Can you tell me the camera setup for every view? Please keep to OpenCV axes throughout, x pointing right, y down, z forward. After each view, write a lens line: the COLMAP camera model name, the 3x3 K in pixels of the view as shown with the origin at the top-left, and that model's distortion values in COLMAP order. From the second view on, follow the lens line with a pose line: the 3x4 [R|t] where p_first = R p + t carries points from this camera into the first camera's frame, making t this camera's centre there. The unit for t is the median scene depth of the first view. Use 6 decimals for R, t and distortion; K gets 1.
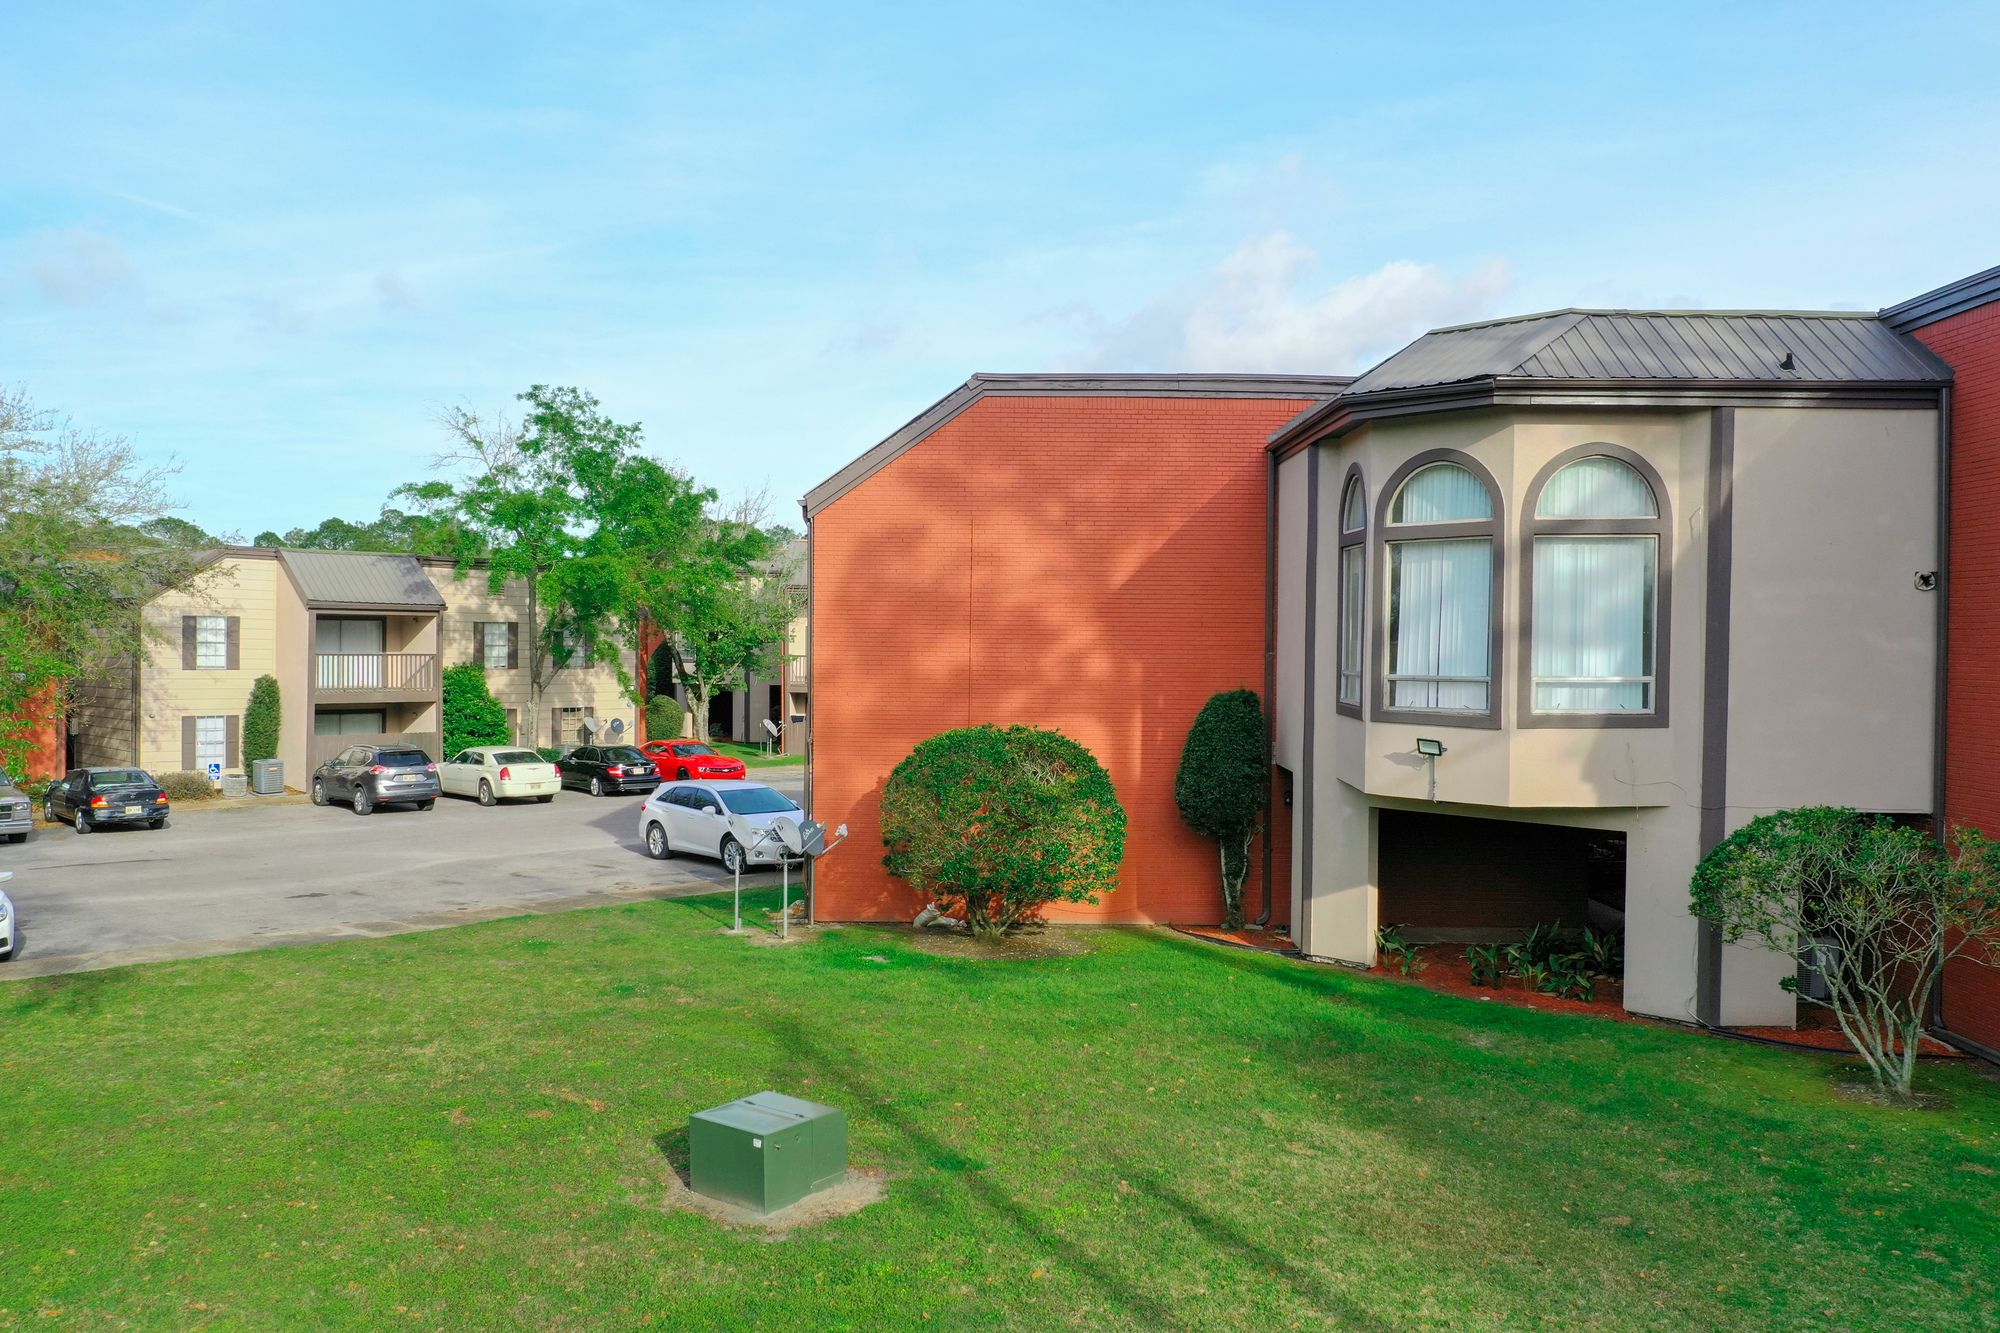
lens RADIAL K [[1578.4, 0, 999.2], [0, 1578.4, 672.2], [0, 0, 1]] dist [-0.009202, -0.004910]
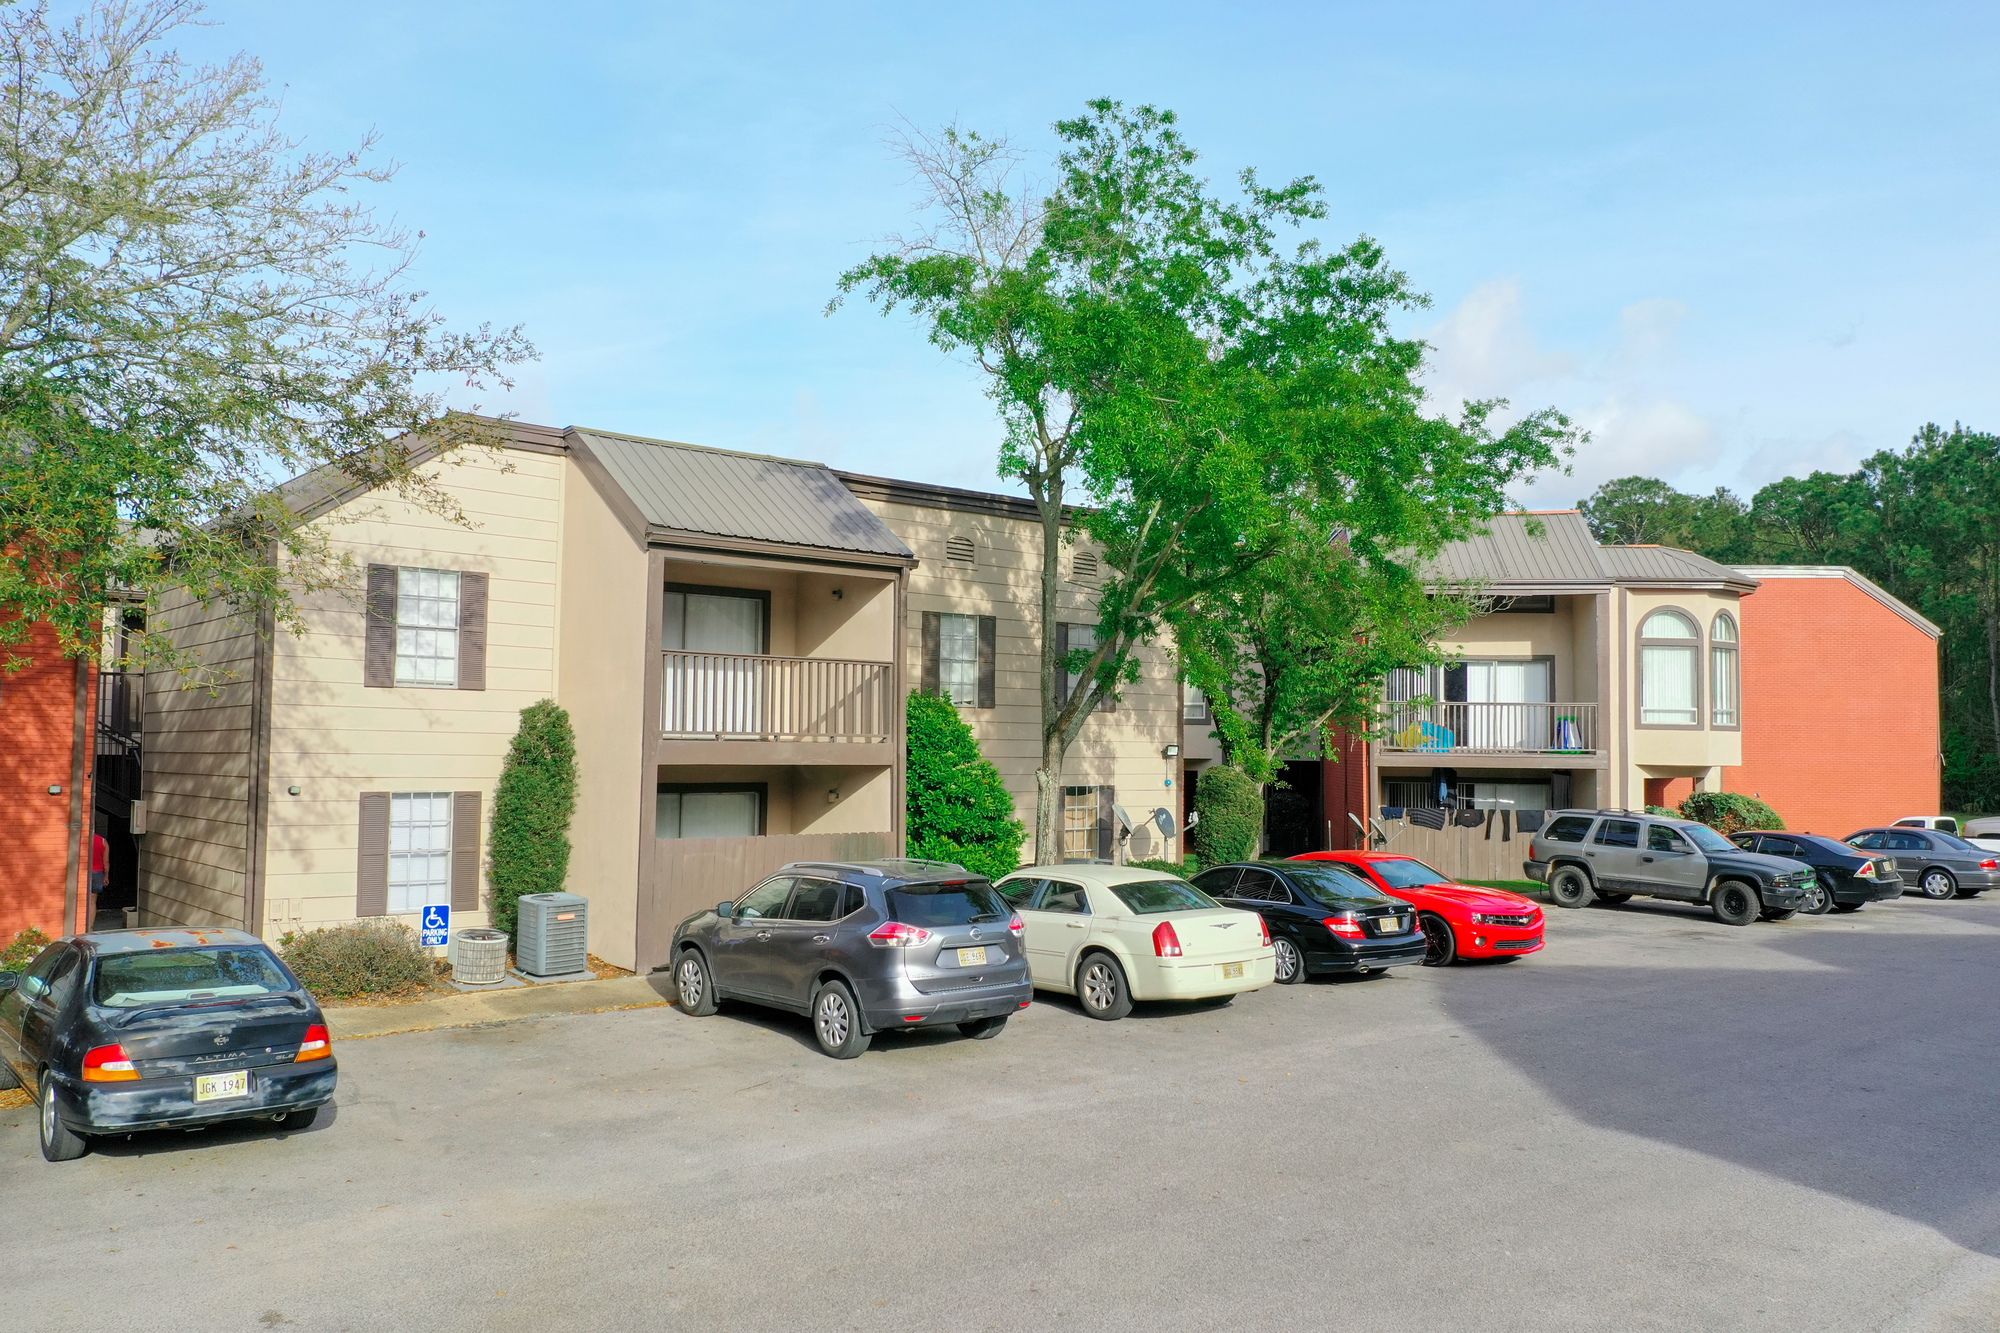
lens RADIAL K [[1578.4, 0, 1002.7], [0, 1578.4, 665.8], [0, 0, 1]] dist [-0.009202, -0.004910]
pose [[0.997371, -0.003097, -0.072405, -0.306519], [-0.002137, 0.997395, -0.072102, 0.023809], [0.072440, 0.072068, 0.994766, 0.569954]]
